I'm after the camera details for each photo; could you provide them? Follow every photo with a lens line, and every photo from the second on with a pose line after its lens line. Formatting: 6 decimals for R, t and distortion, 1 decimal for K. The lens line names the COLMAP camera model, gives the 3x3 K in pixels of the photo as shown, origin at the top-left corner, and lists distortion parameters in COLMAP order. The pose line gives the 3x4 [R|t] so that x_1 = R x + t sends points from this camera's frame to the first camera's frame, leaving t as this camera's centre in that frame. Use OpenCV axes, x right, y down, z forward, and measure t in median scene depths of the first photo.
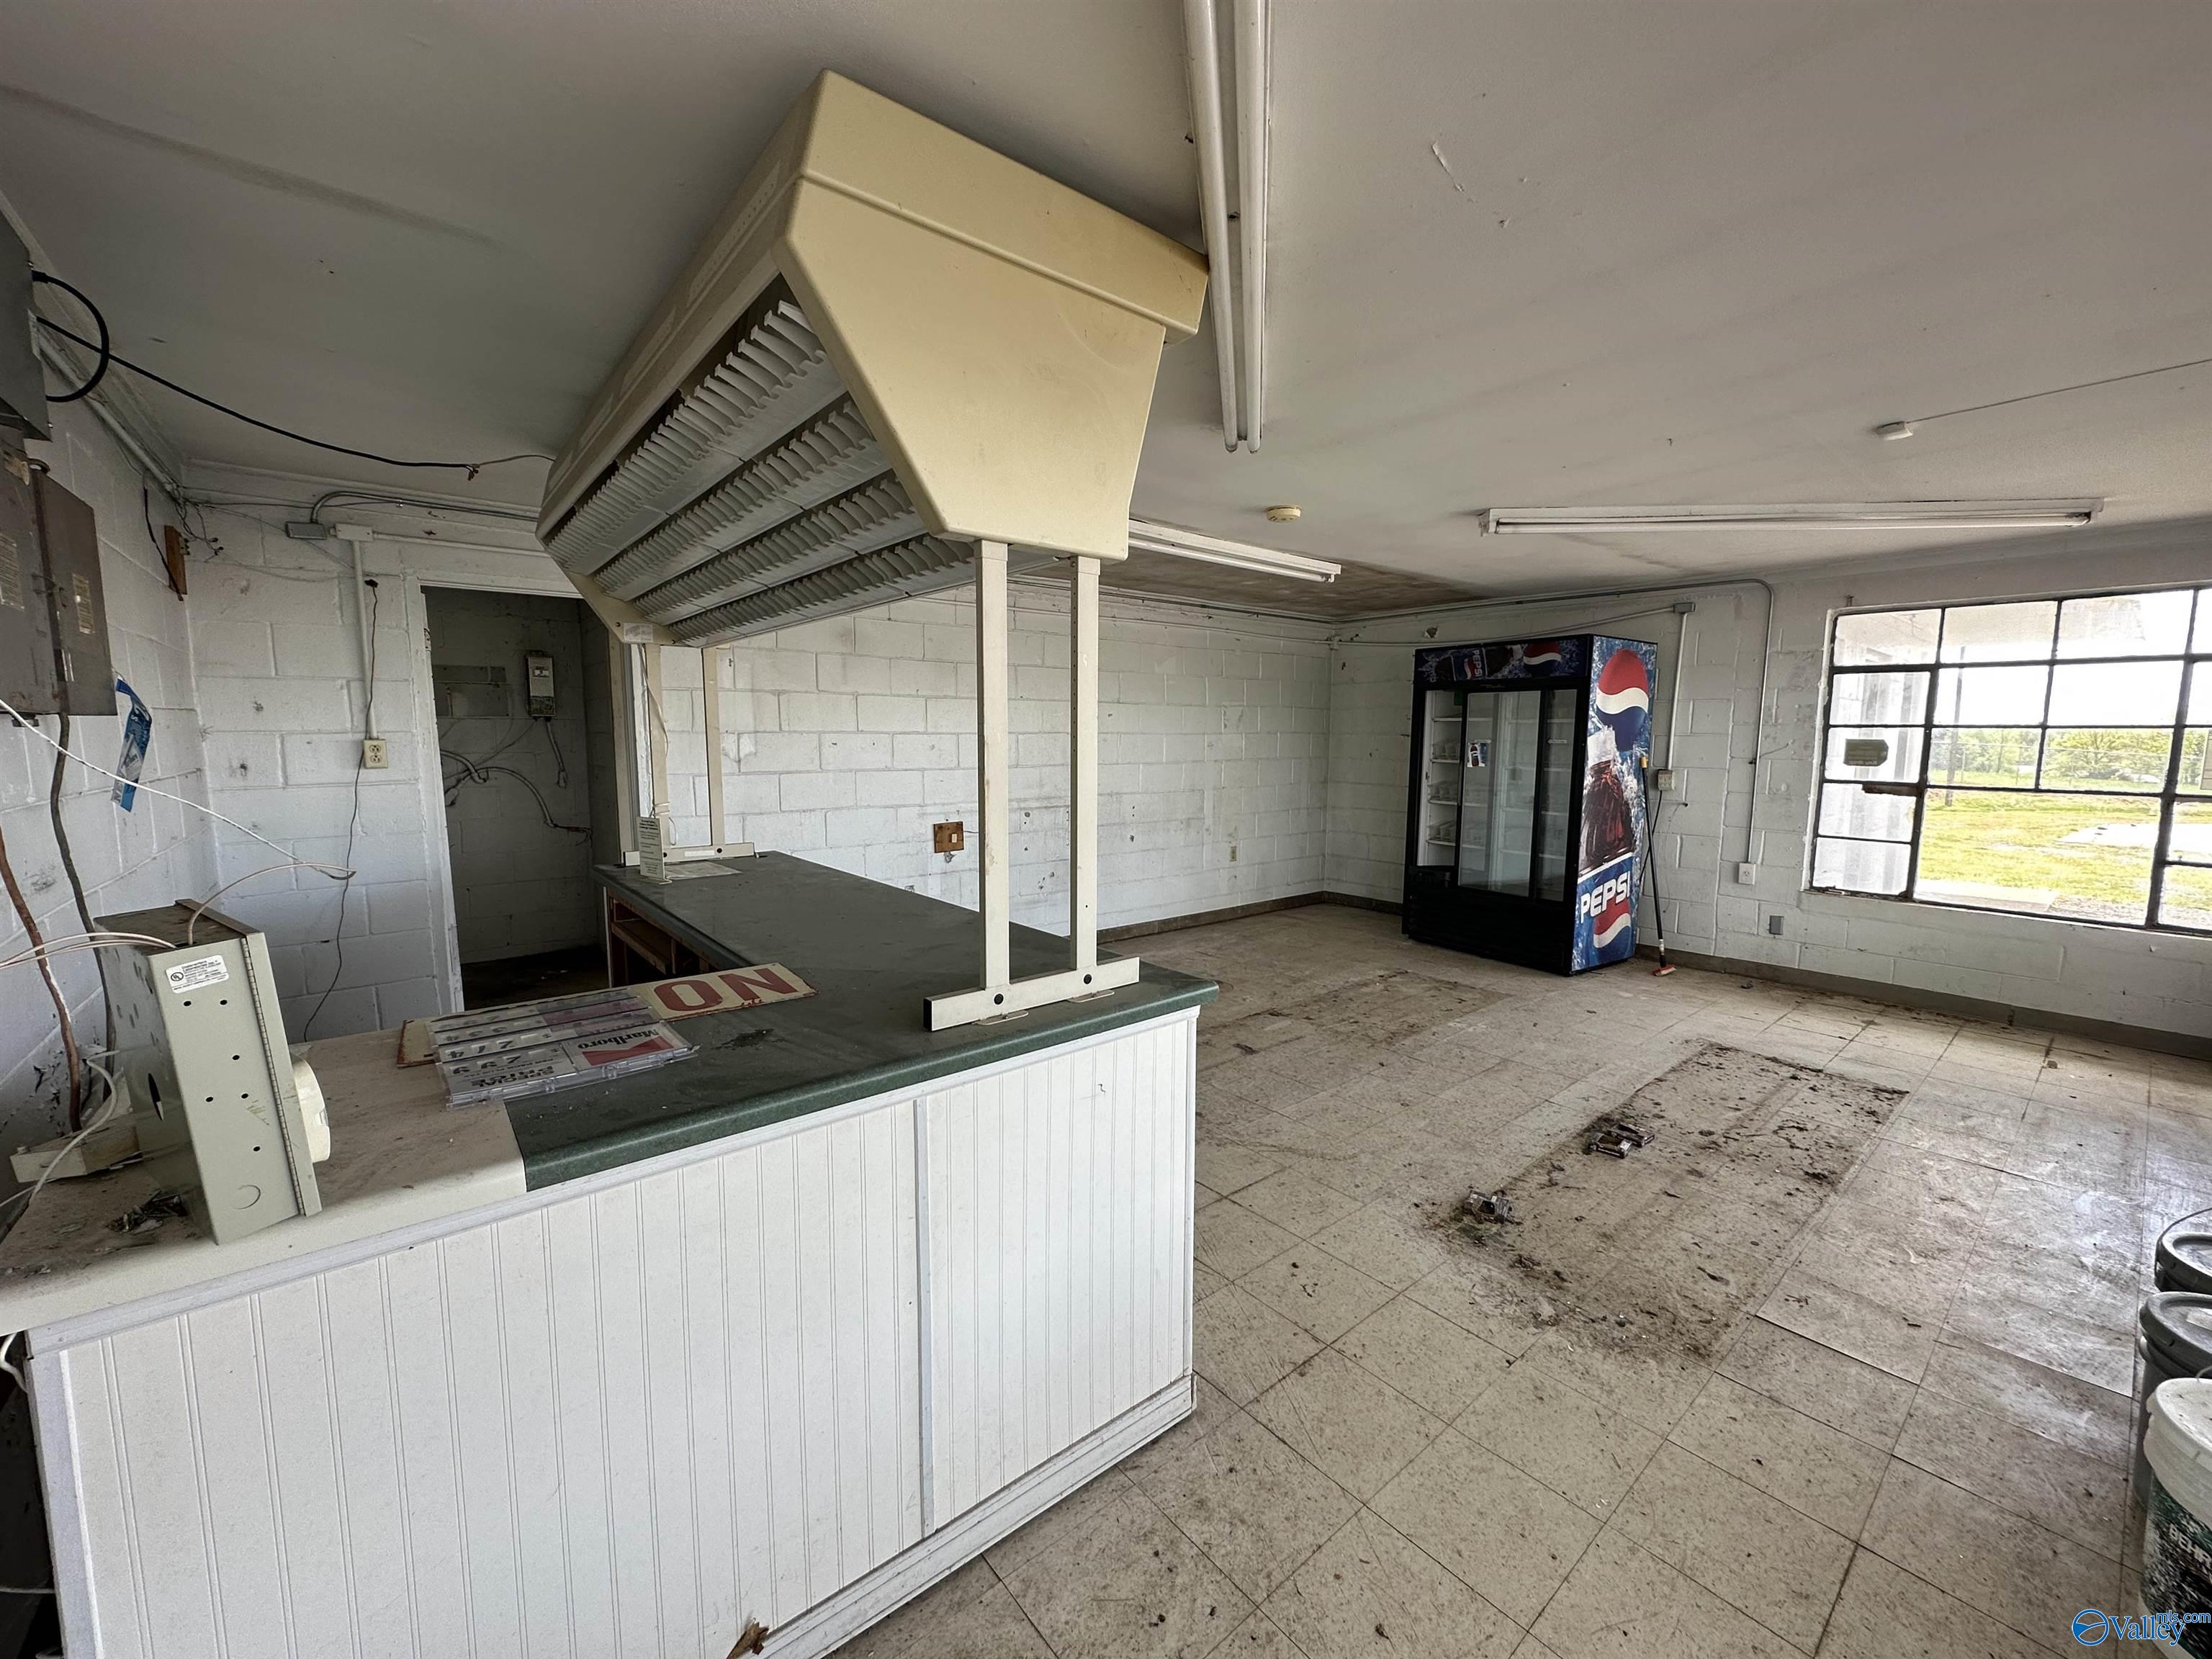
lens RADIAL K [[878.3, 0, 1105.3], [0, 878.3, 832.6], [0, 0, 1]] dist [-0.000306, -0.000974]
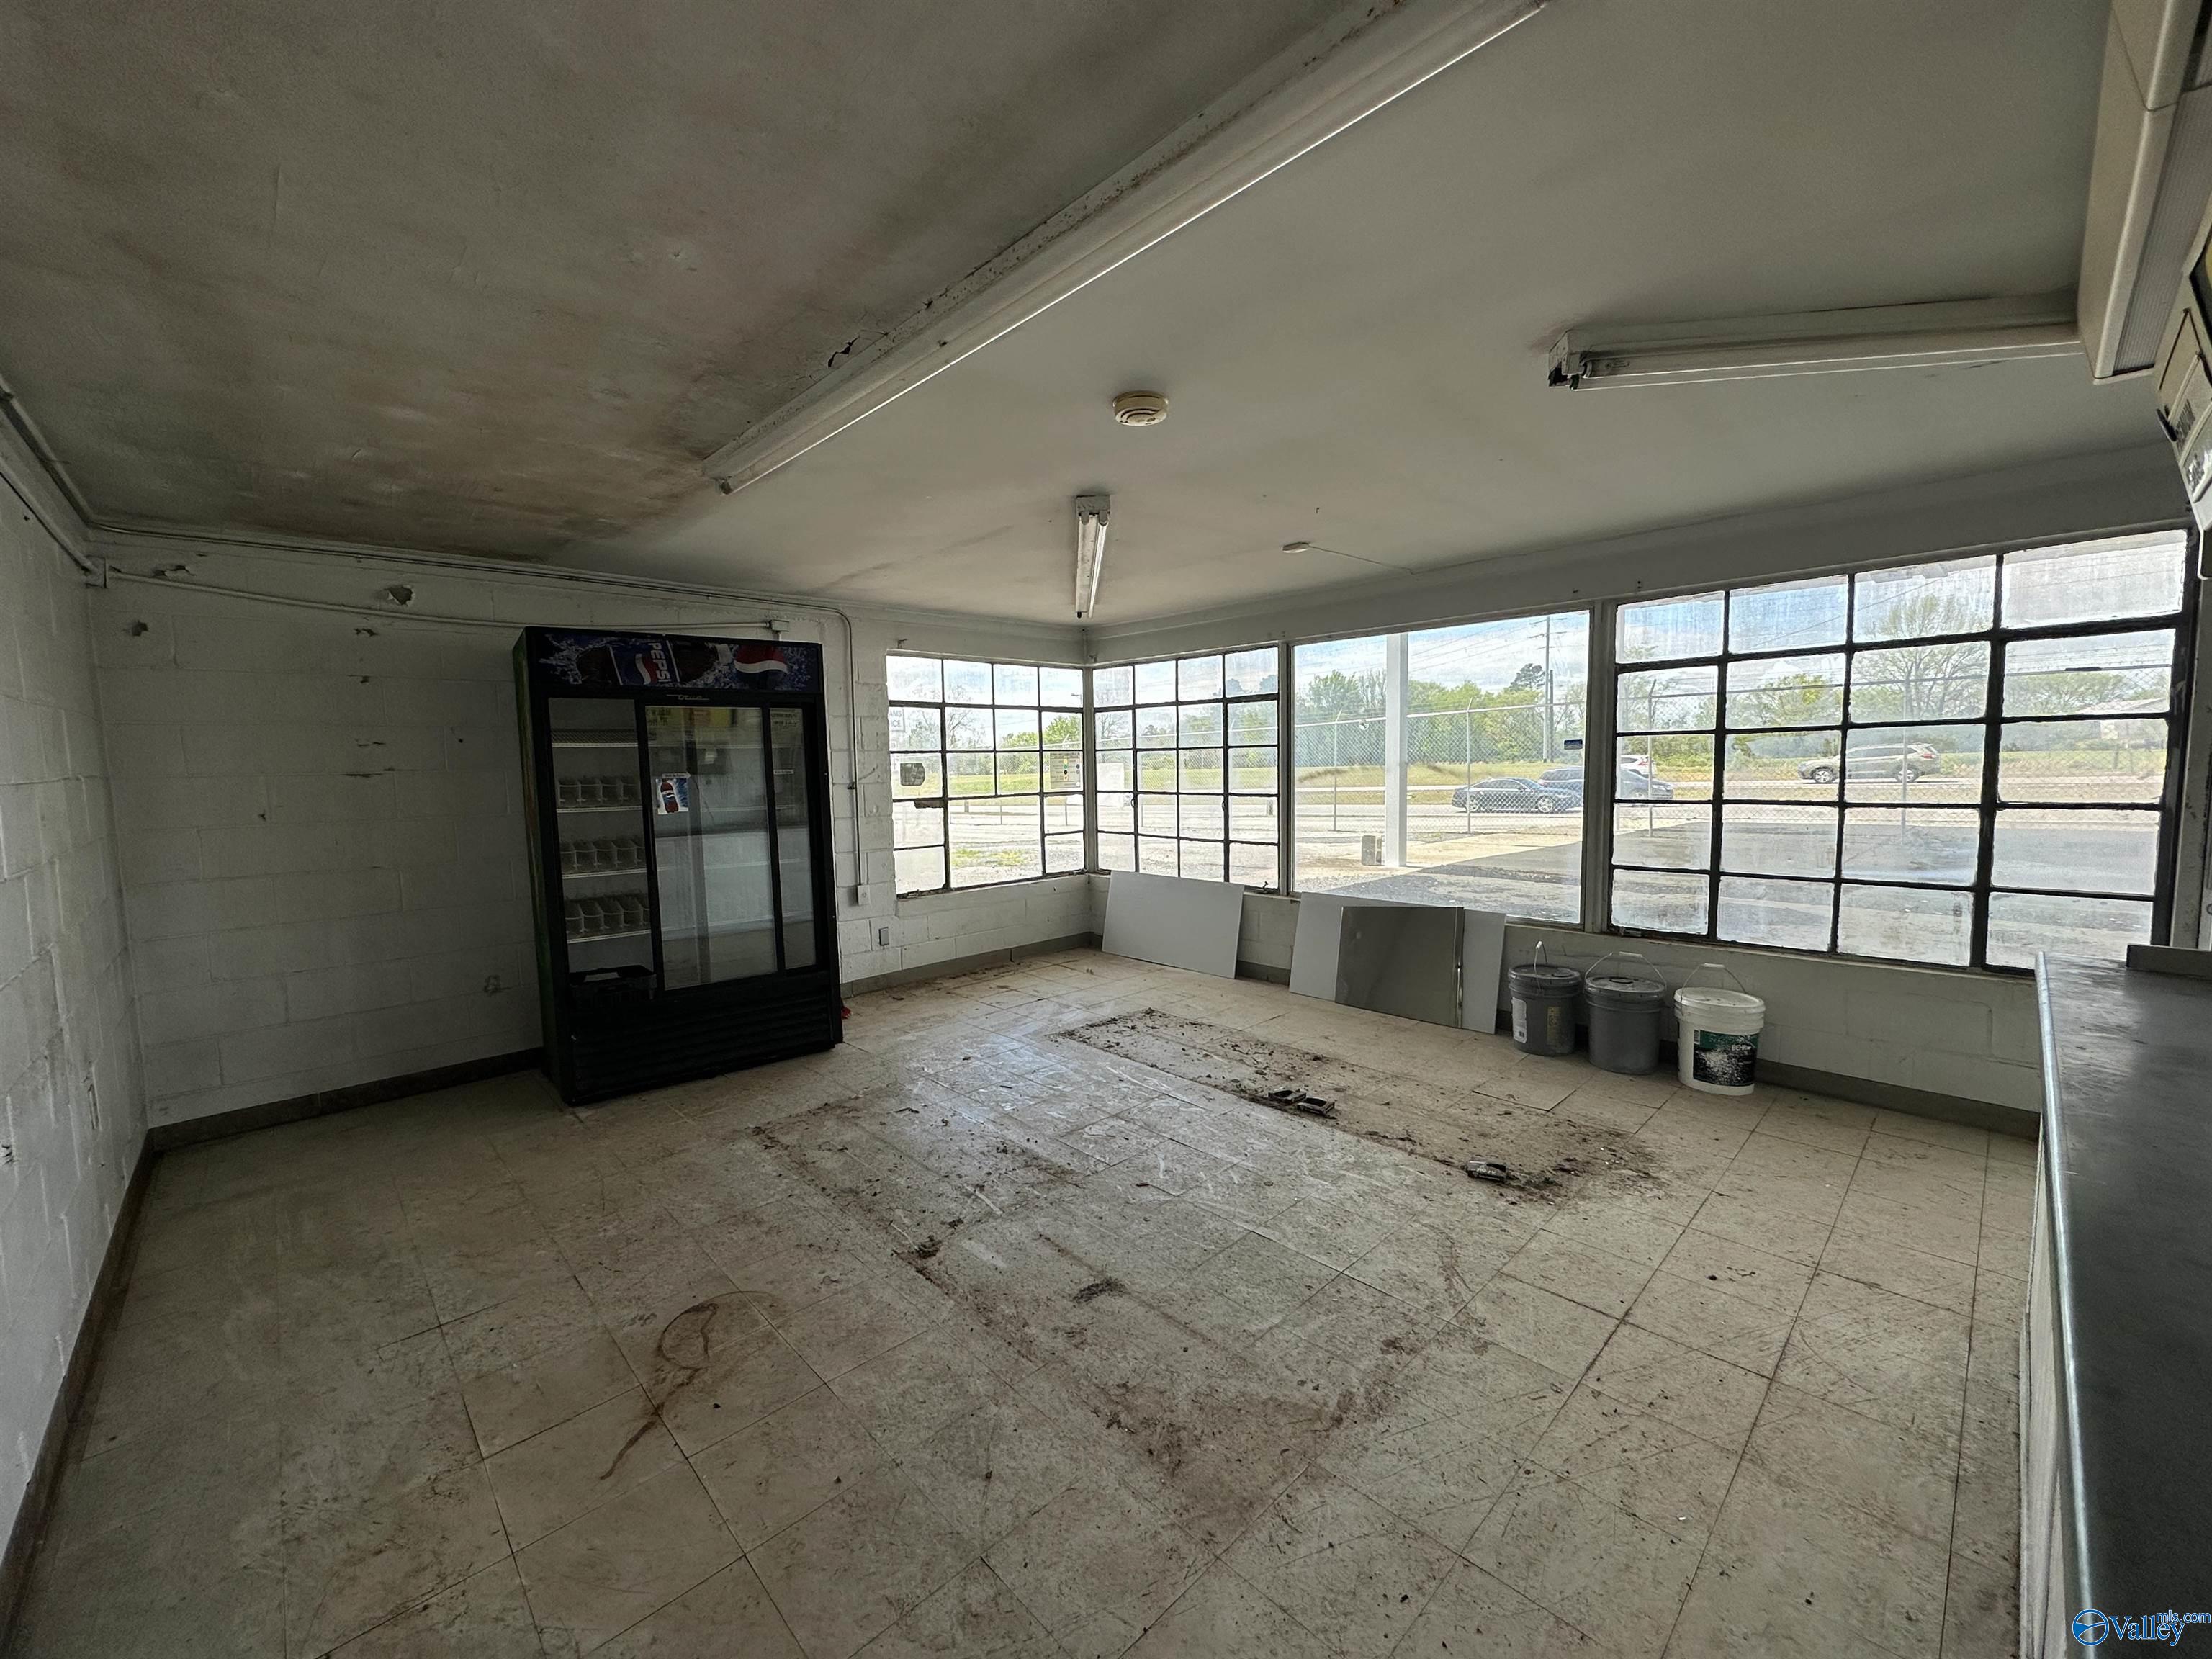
lens RADIAL K [[878.3, 0, 1110.9], [0, 878.3, 827.3], [0, 0, 1]] dist [-0.000306, -0.000974]
pose [[-0.074415, -0.084198, 0.993667, -0.366506], [0.132855, 0.986710, 0.093558, -0.105234], [-0.988338, 0.138975, -0.062240, 0.897380]]
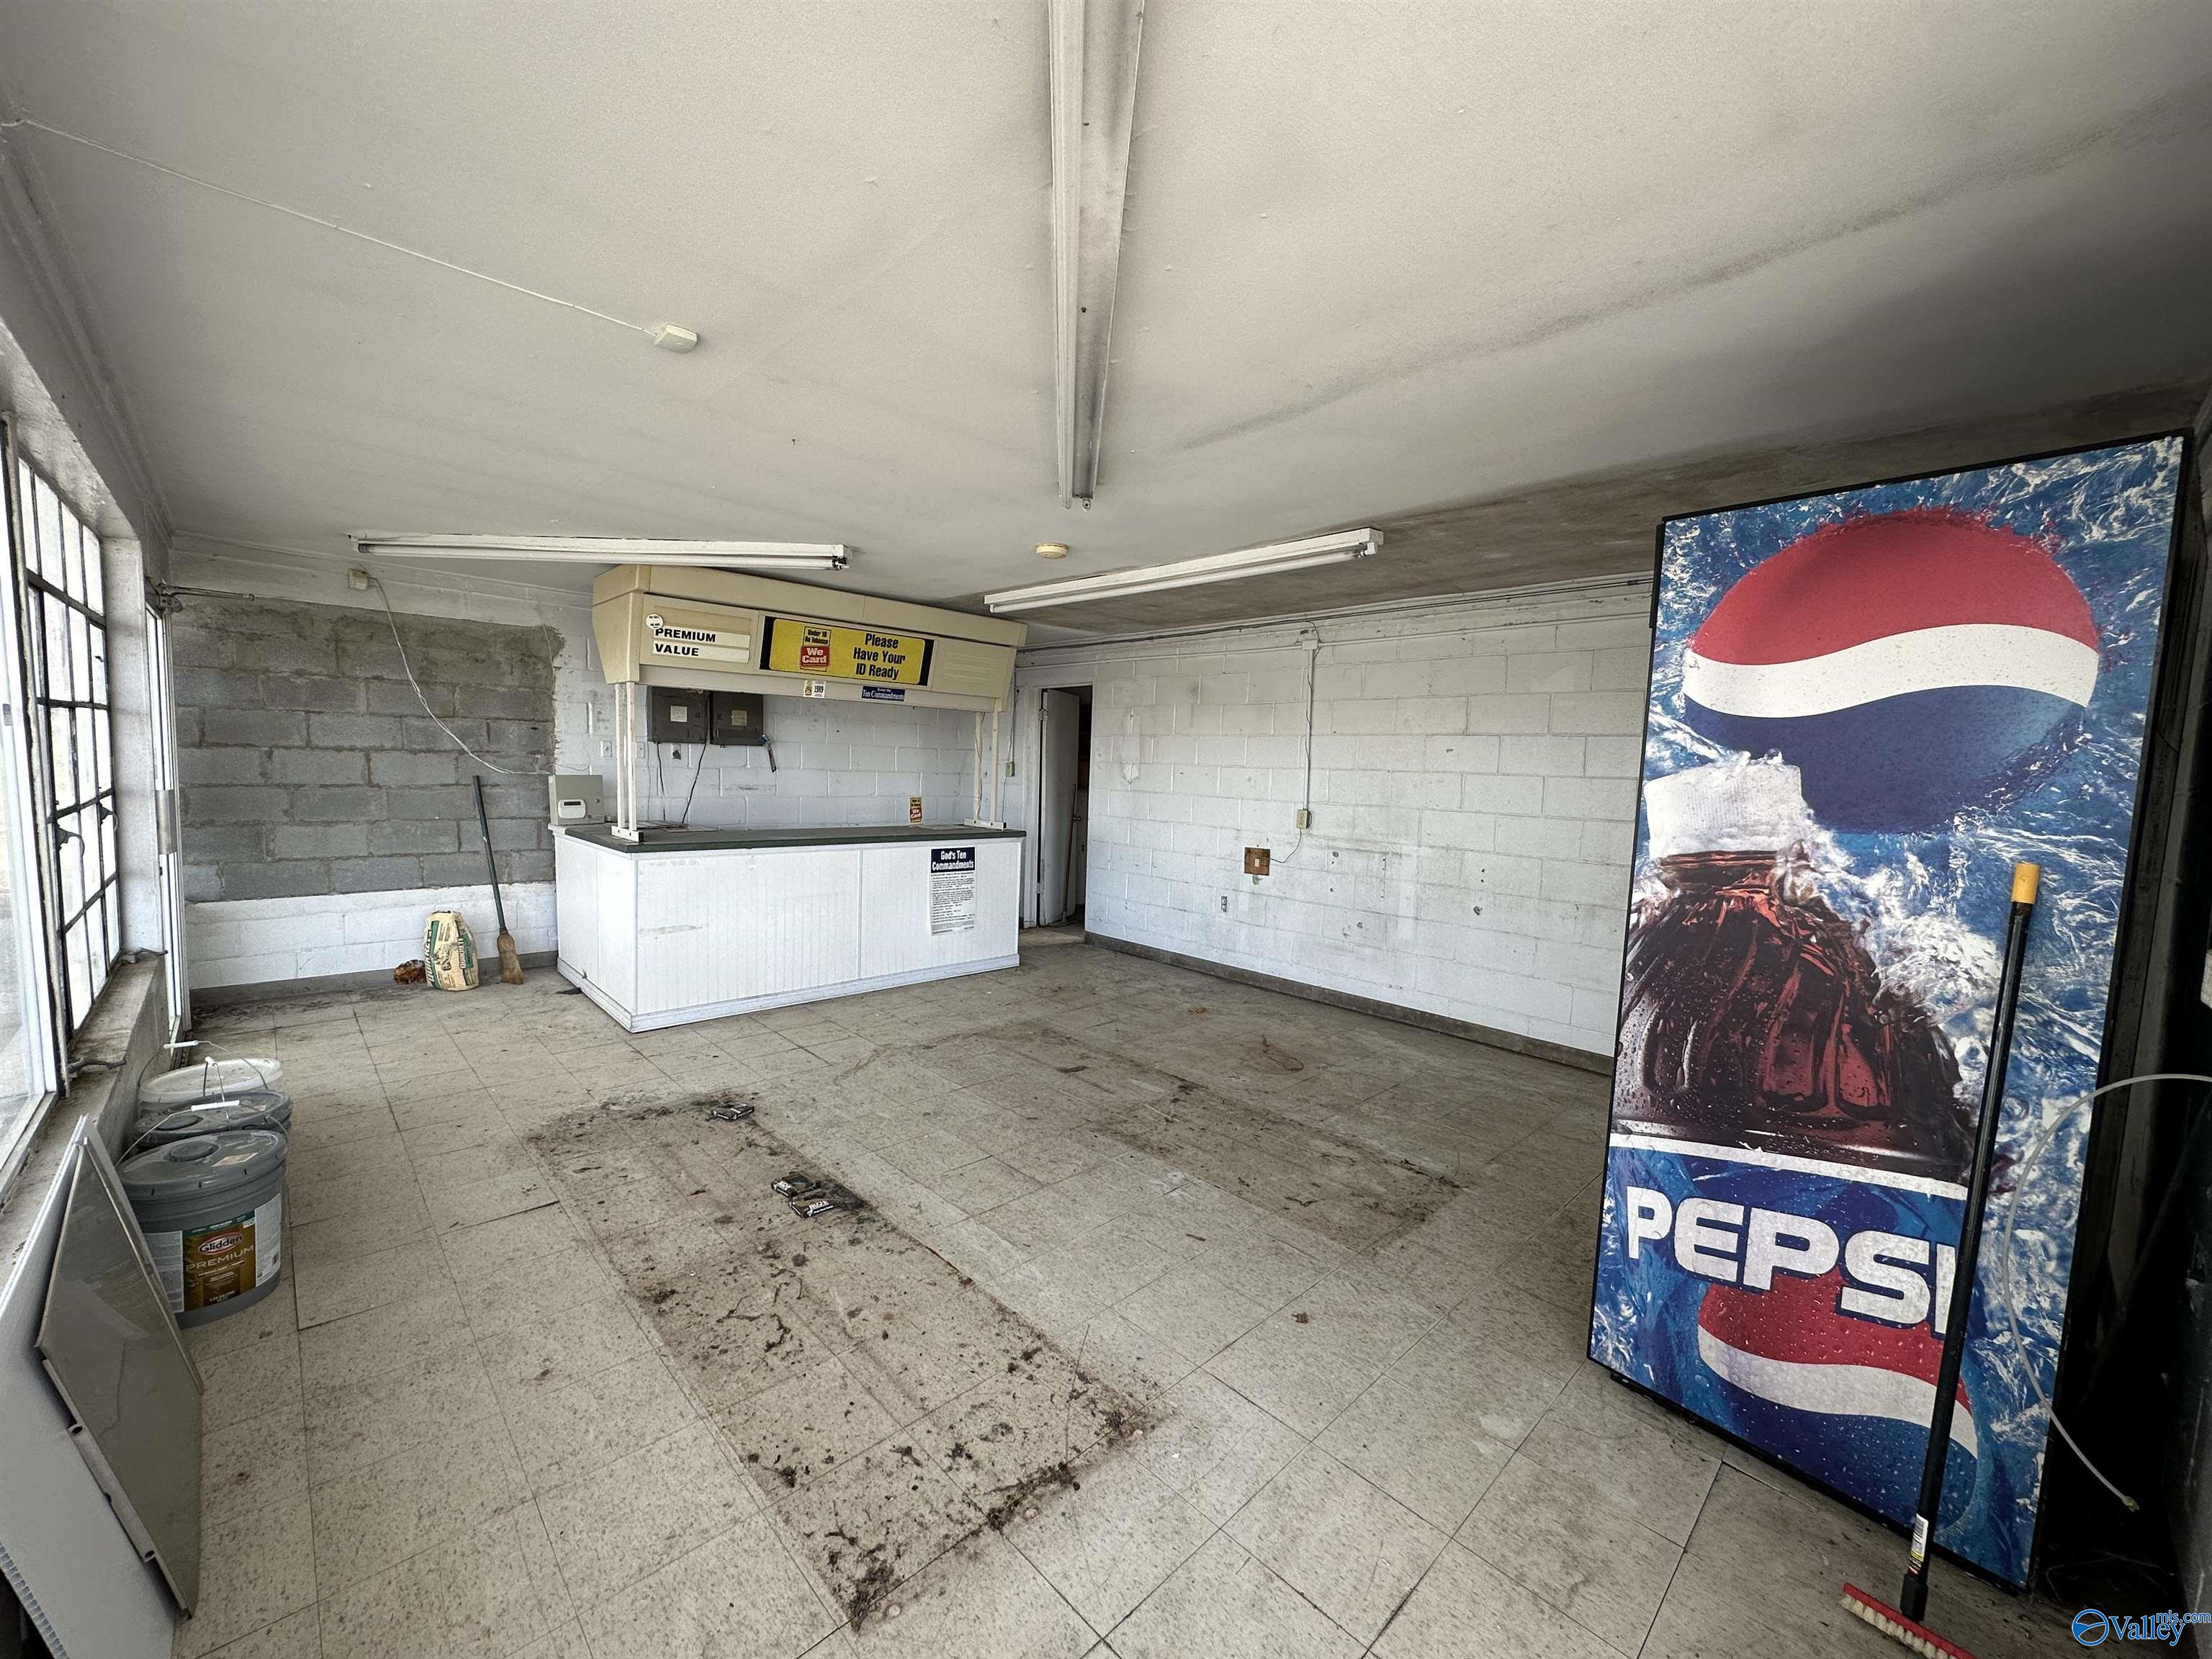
lens RADIAL K [[878.3, 0, 1107.8], [0, 878.3, 835.2], [0, 0, 1]] dist [-0.000306, -0.000974]
pose [[0.078097, 0.079421, -0.993777, 1.047492], [-0.145784, 0.987016, 0.067424, -0.086451], [0.986229, 0.139612, 0.088661, 0.830800]]
